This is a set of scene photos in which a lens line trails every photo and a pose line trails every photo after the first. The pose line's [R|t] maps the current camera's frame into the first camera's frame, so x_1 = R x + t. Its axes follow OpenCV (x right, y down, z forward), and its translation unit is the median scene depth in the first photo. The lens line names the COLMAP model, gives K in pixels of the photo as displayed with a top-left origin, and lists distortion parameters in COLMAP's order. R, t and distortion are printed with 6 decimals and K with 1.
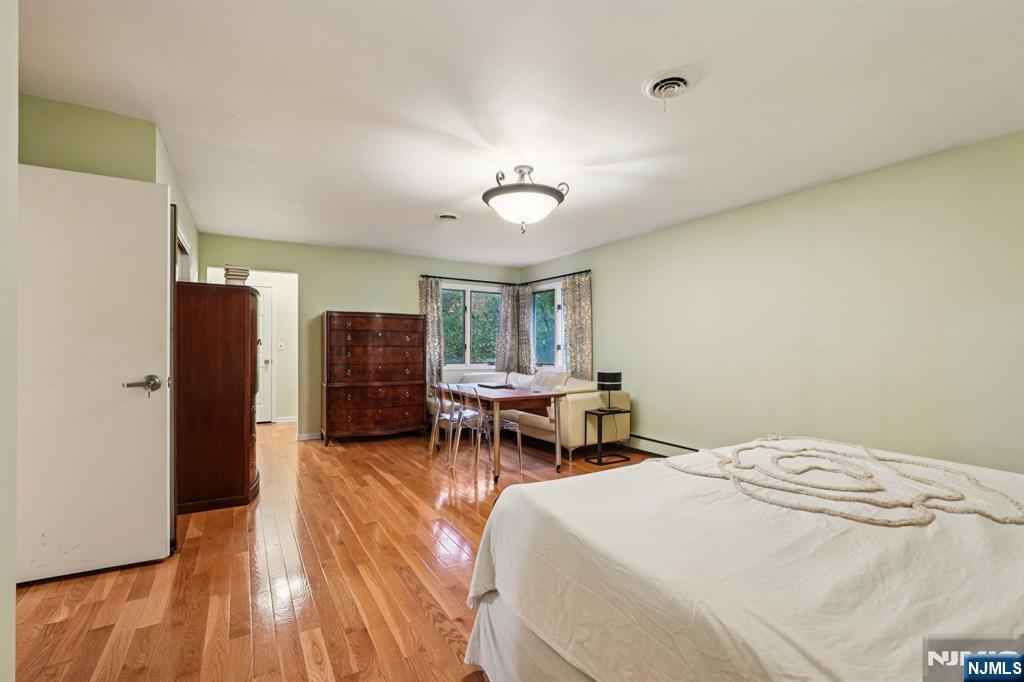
lens RADIAL K [[454.1, 0, 516.8], [0, 454.1, 346.4], [0, 0, 1]] dist [-0.001336, -0.000013]
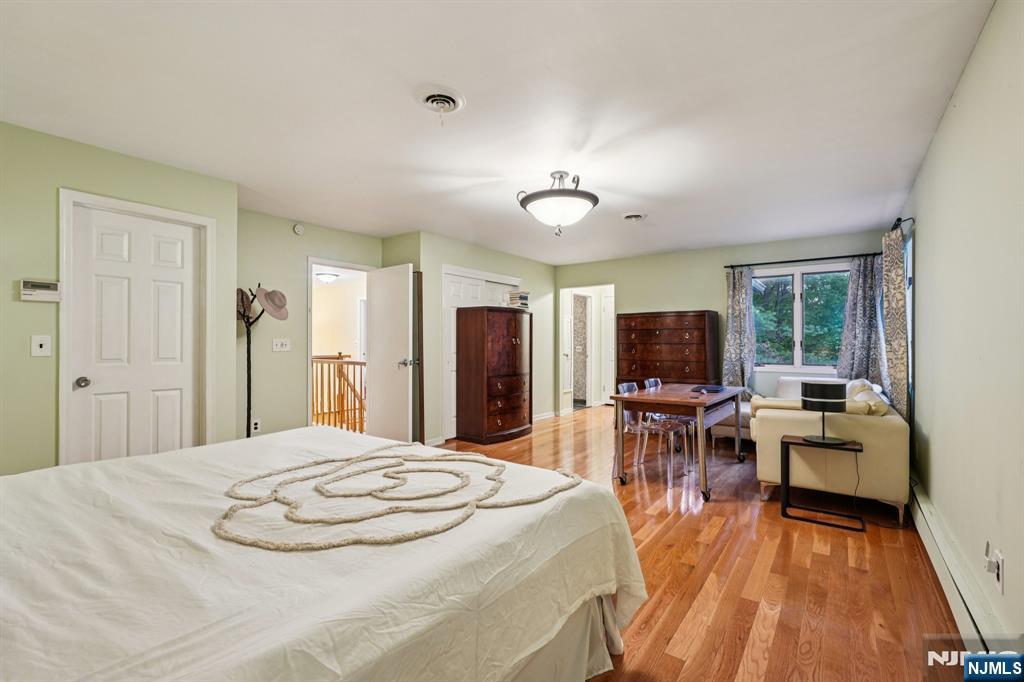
lens RADIAL K [[454.1, 0, 517.2], [0, 454.1, 340.0], [0, 0, 1]] dist [-0.001336, -0.000013]
pose [[0.390248, -0.009163, -0.920664, 0.508704], [0.002786, 0.999958, -0.008771, -0.000934], [0.920705, 0.000858, 0.390257, 0.274534]]
